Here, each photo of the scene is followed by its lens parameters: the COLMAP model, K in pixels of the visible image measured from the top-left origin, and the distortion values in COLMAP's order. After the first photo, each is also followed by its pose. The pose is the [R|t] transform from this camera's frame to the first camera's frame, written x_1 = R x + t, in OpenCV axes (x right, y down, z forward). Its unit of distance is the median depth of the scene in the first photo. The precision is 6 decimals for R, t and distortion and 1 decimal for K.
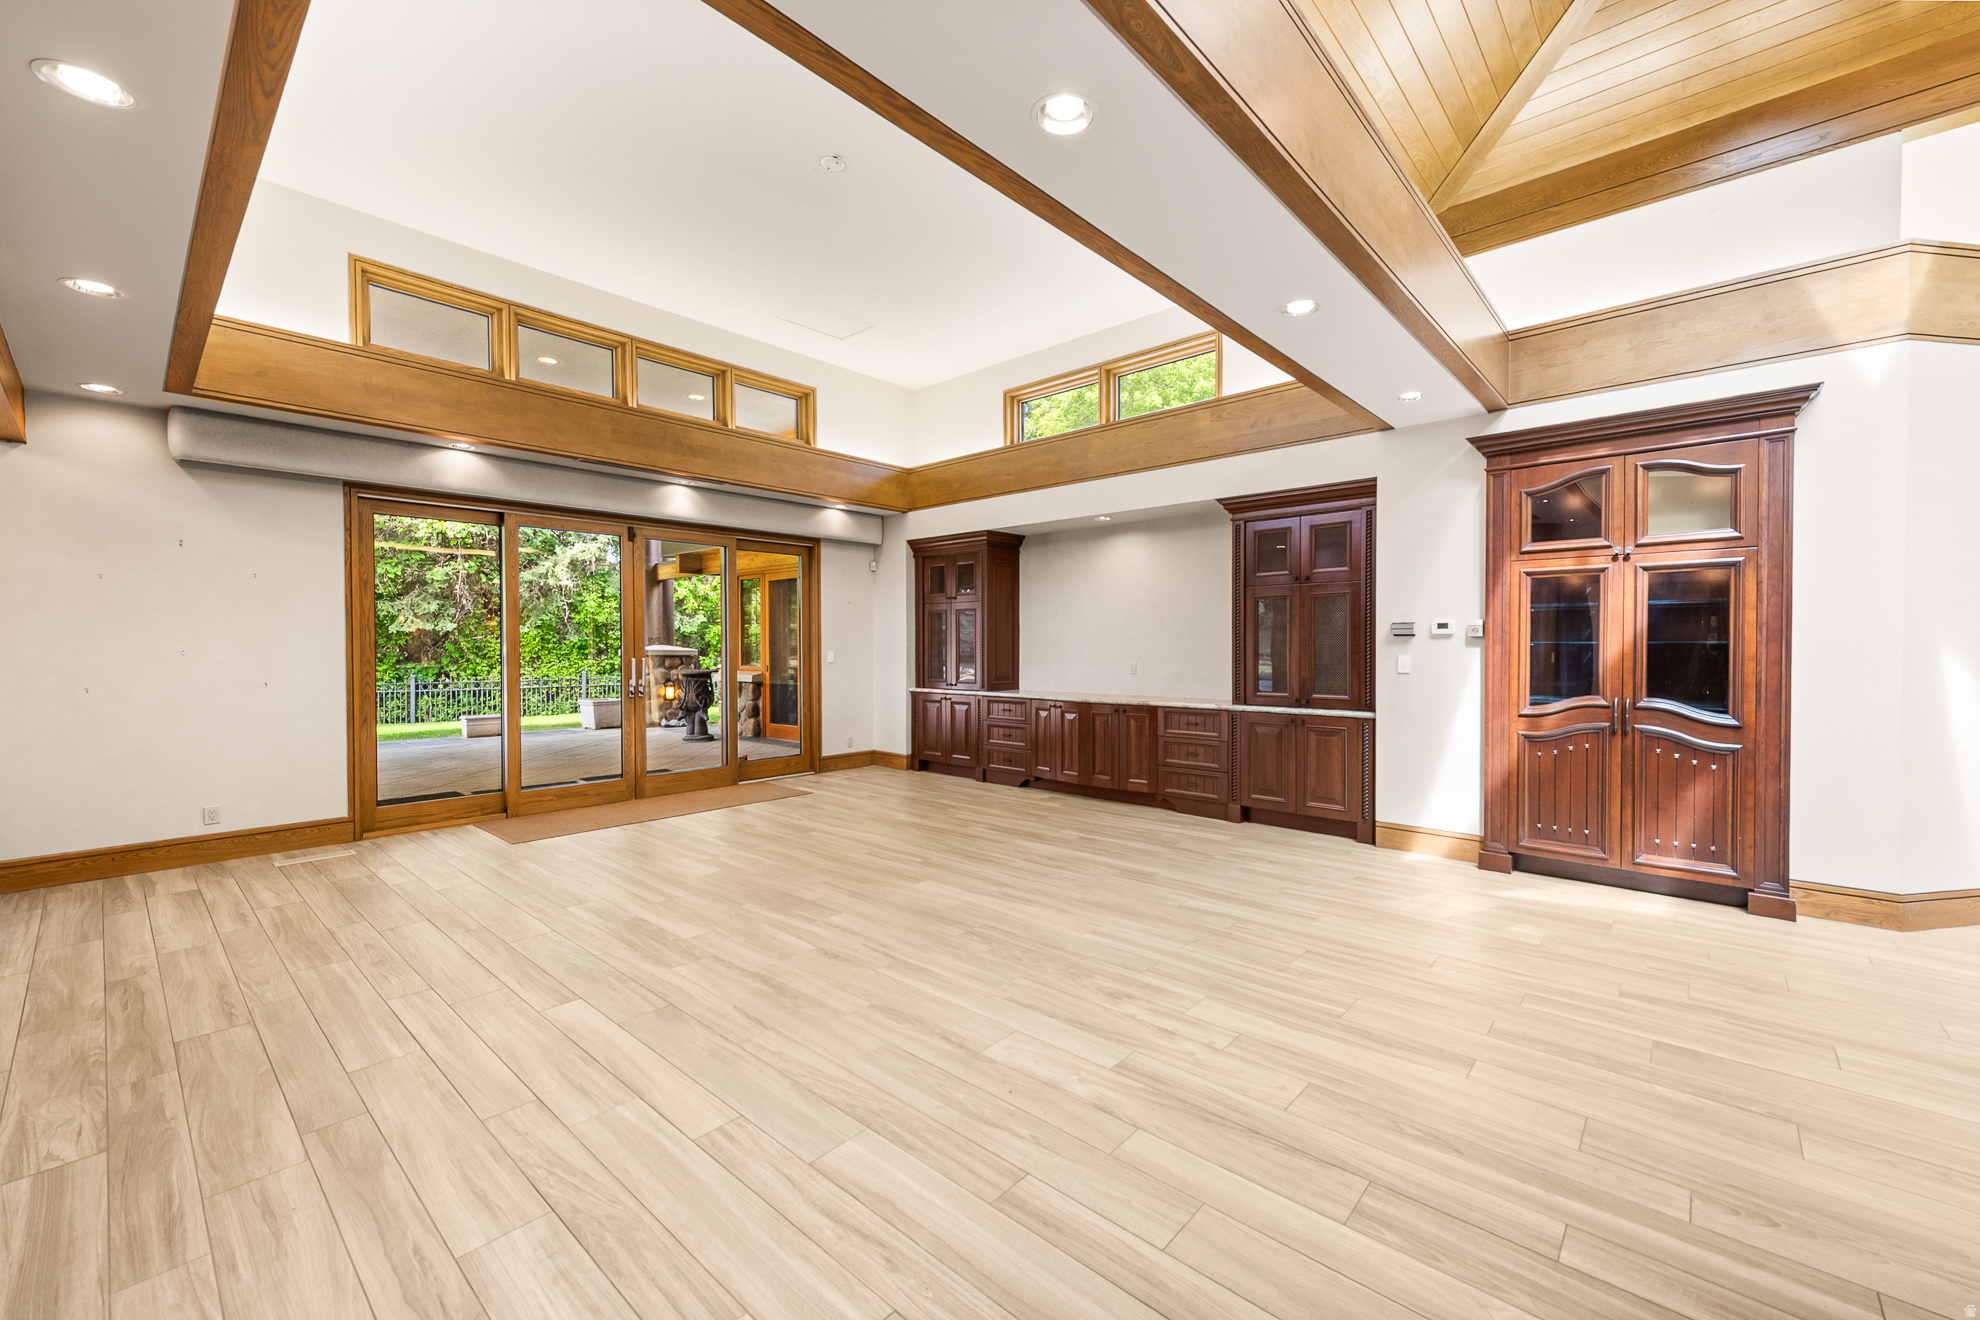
lens RADIAL K [[787.8, 0, 1044.9], [0, 787.8, 659.1], [0, 0, 1]] dist [0.008173, -0.000530]
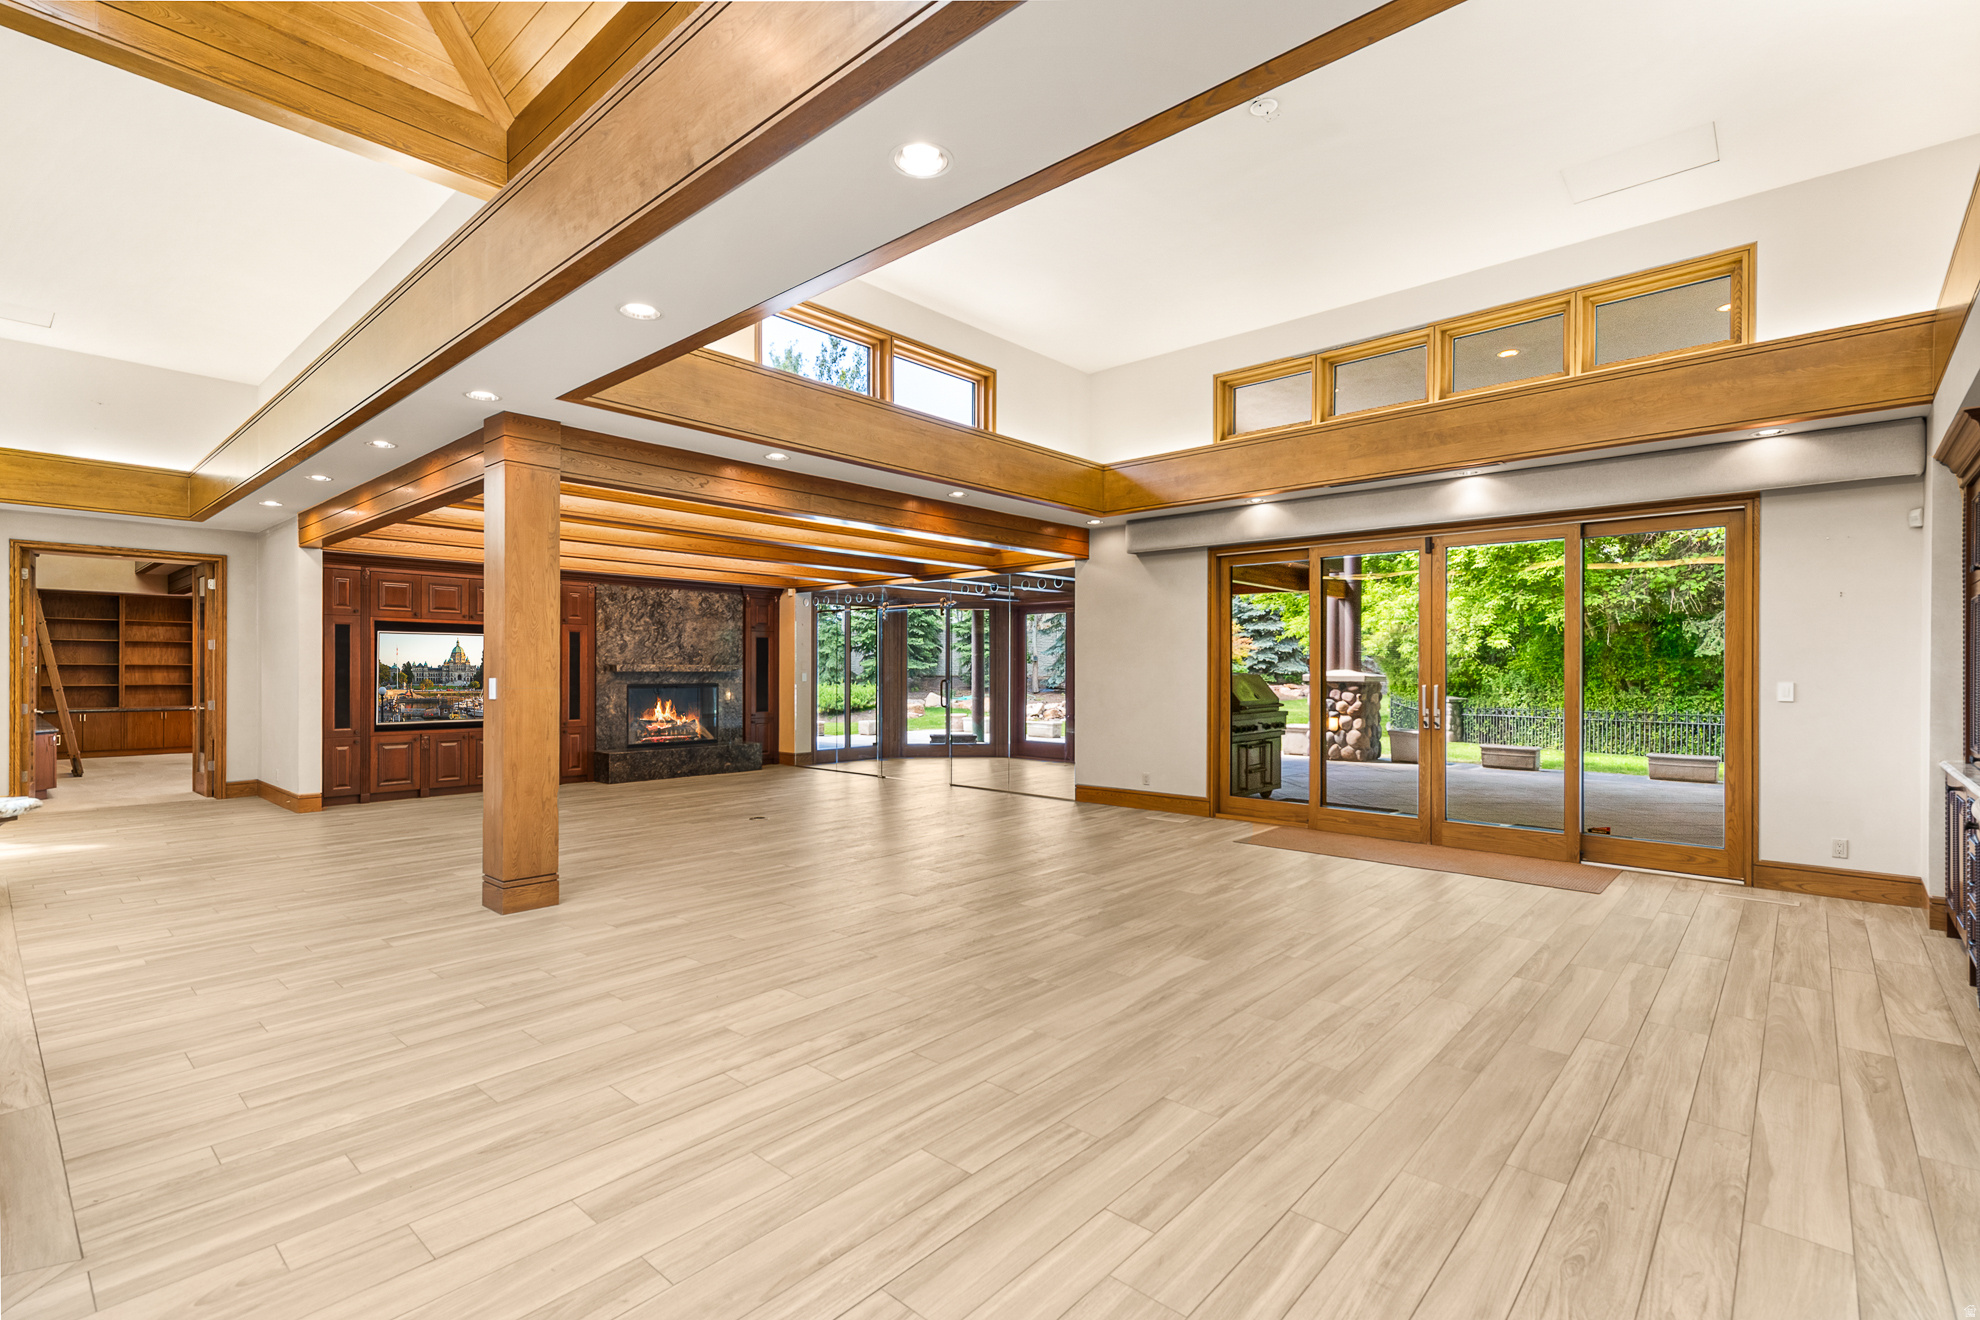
lens RADIAL K [[910.7, 0, 958.3], [0, 910.7, 669.5], [0, 0, 1]] dist [0.022694, -0.001373]
pose [[-0.051863, 0.002070, -0.998652, 0.874646], [-0.021293, 0.999768, 0.003178, -0.016785], [0.998427, 0.021430, -0.051806, 0.861357]]
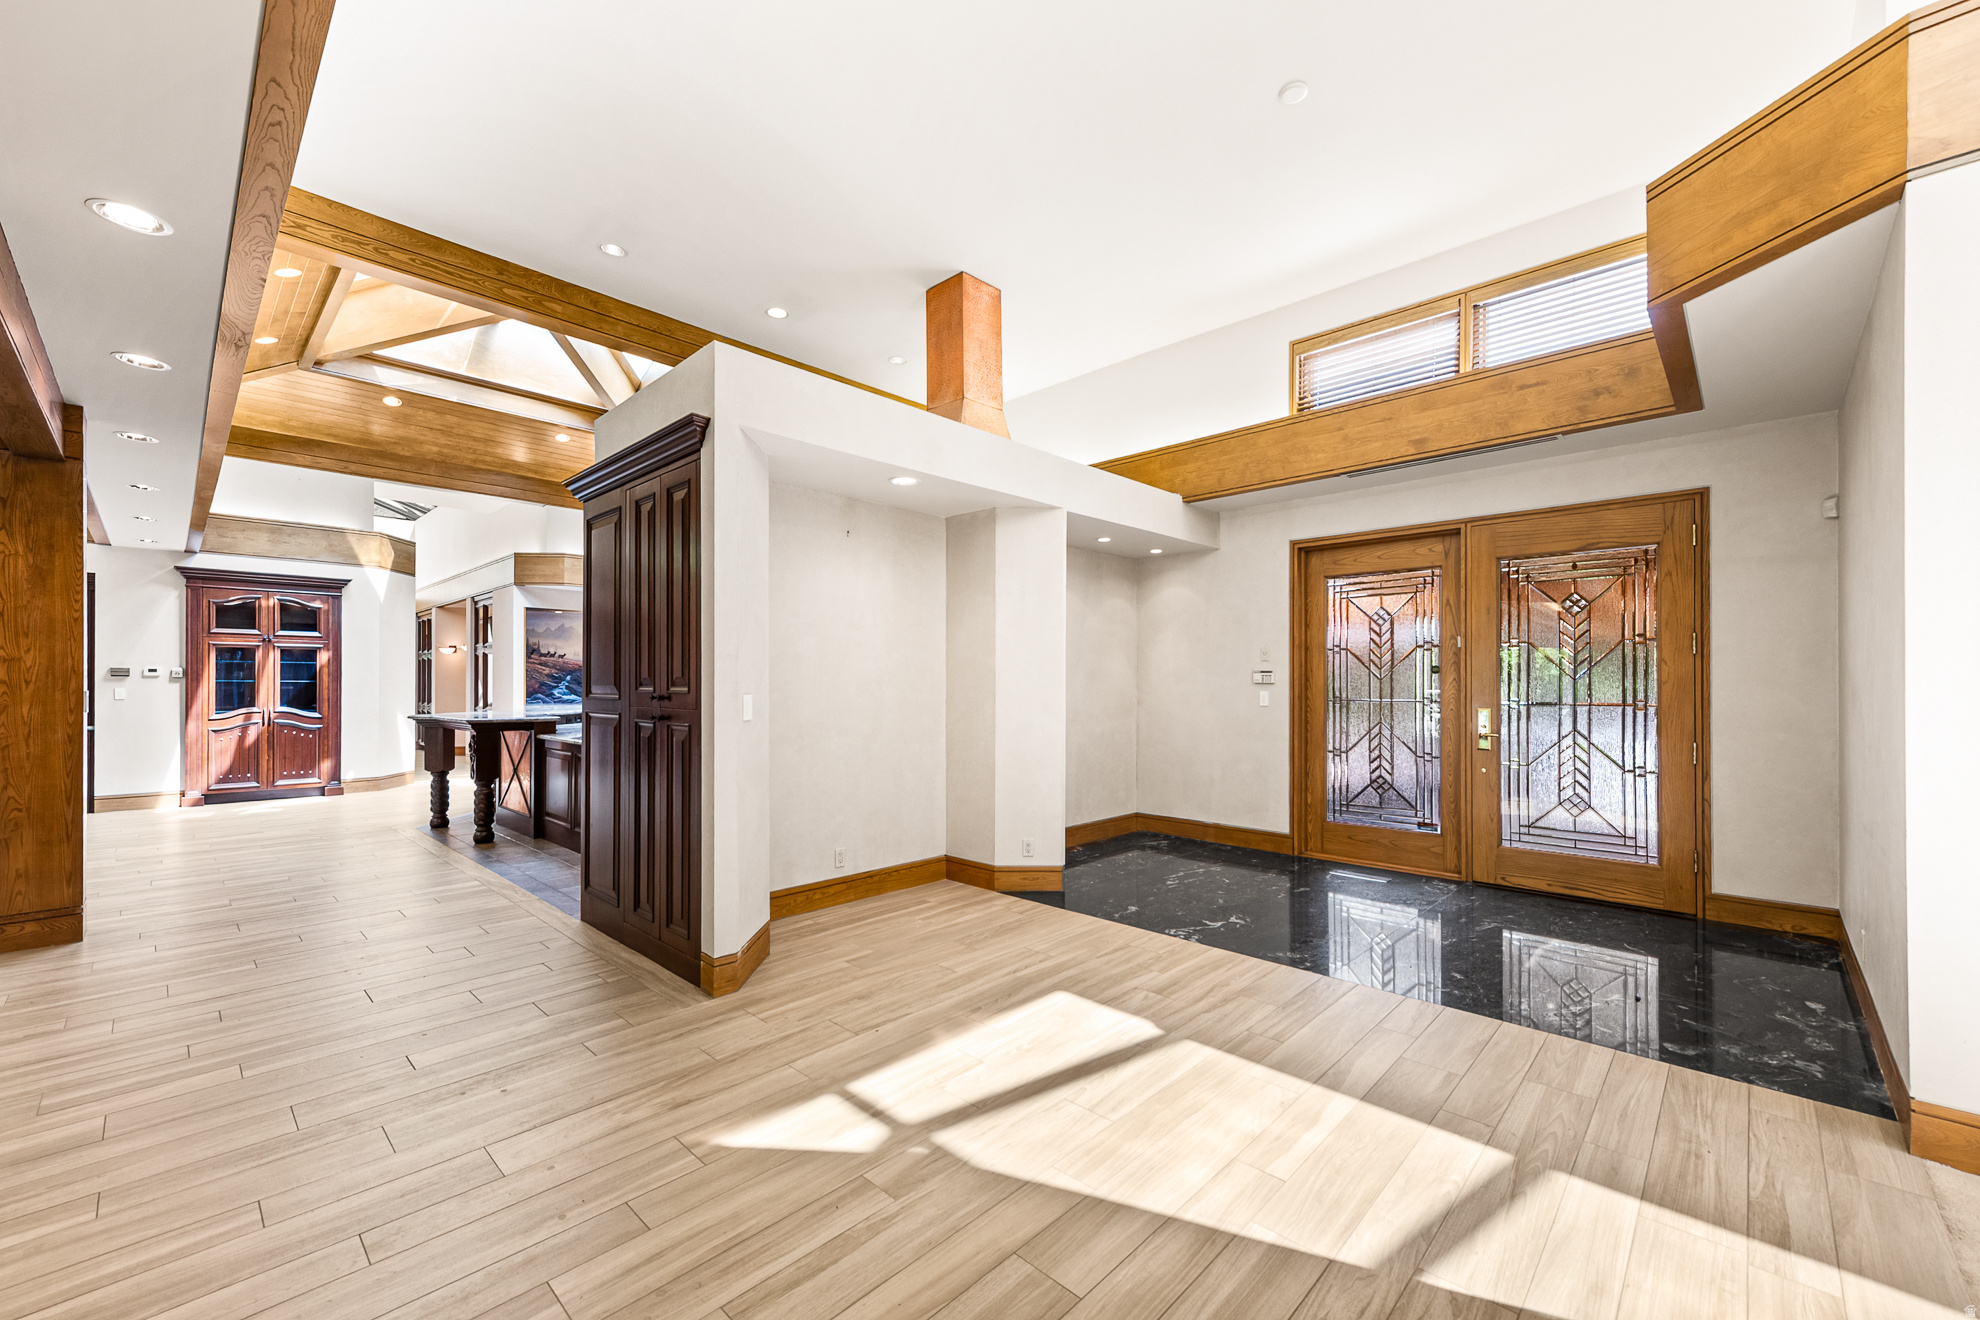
lens RADIAL K [[787.8, 0, 969.3], [0, 787.8, 686.2], [0, 0, 1]] dist [0.008173, -0.000530]
pose [[0.076815, 0.001070, 0.997045, -1.290910], [0.015942, 0.999870, -0.002301, 0.029117], [-0.996918, 0.016071, 0.076788, -1.075044]]
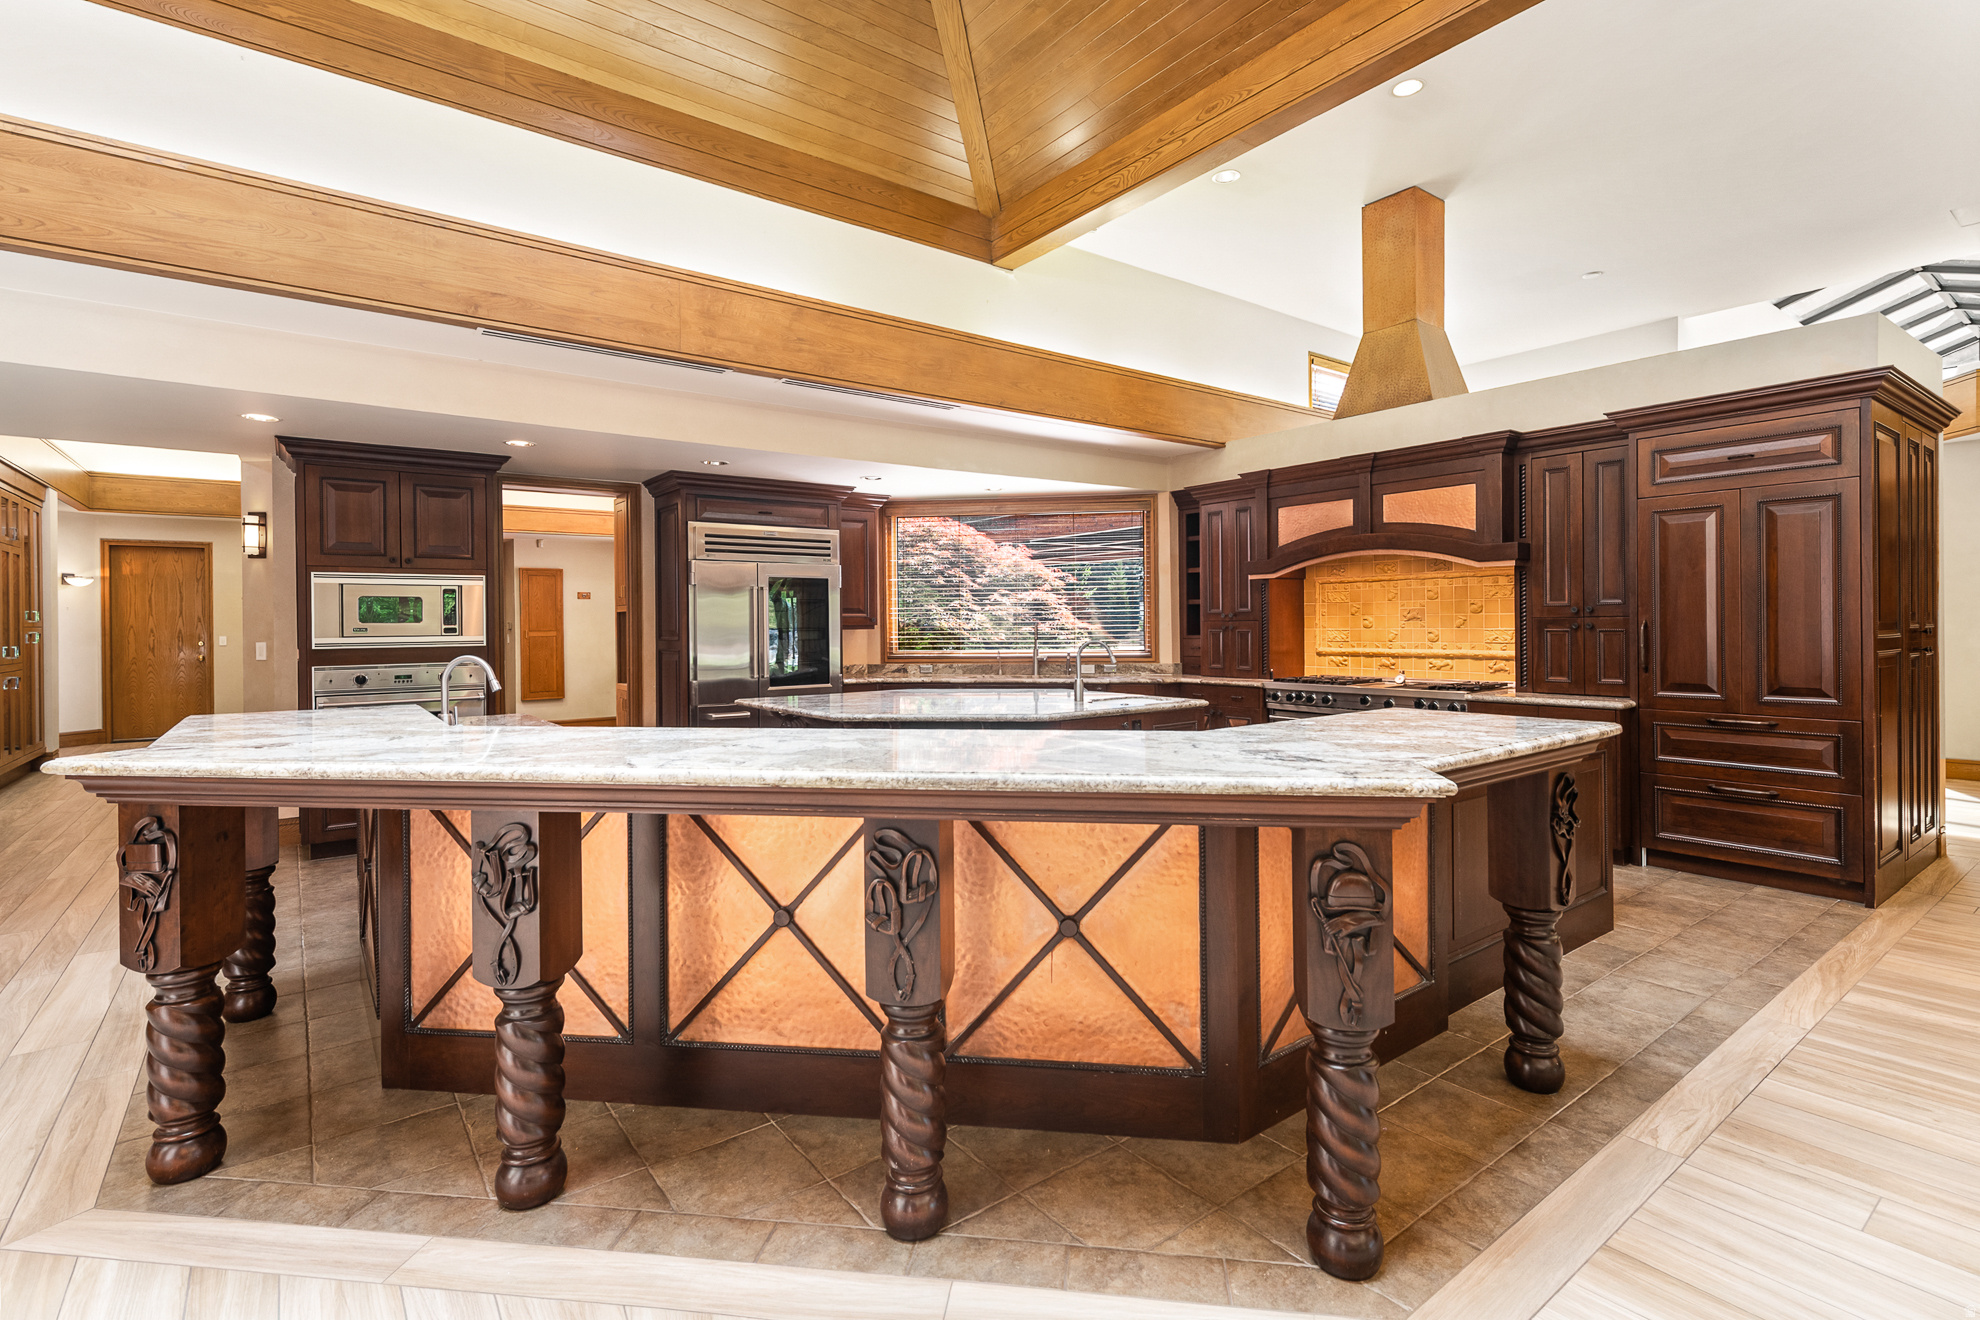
lens RADIAL K [[910.7, 0, 1035.9], [0, 910.7, 638.7], [0, 0, 1]] dist [0.022694, -0.001373]
pose [[-0.978359, 0.007792, 0.206768, 0.476797], [0.015351, 0.999270, 0.034977, -0.014842], [-0.206345, 0.037395, -0.977765, 0.768292]]
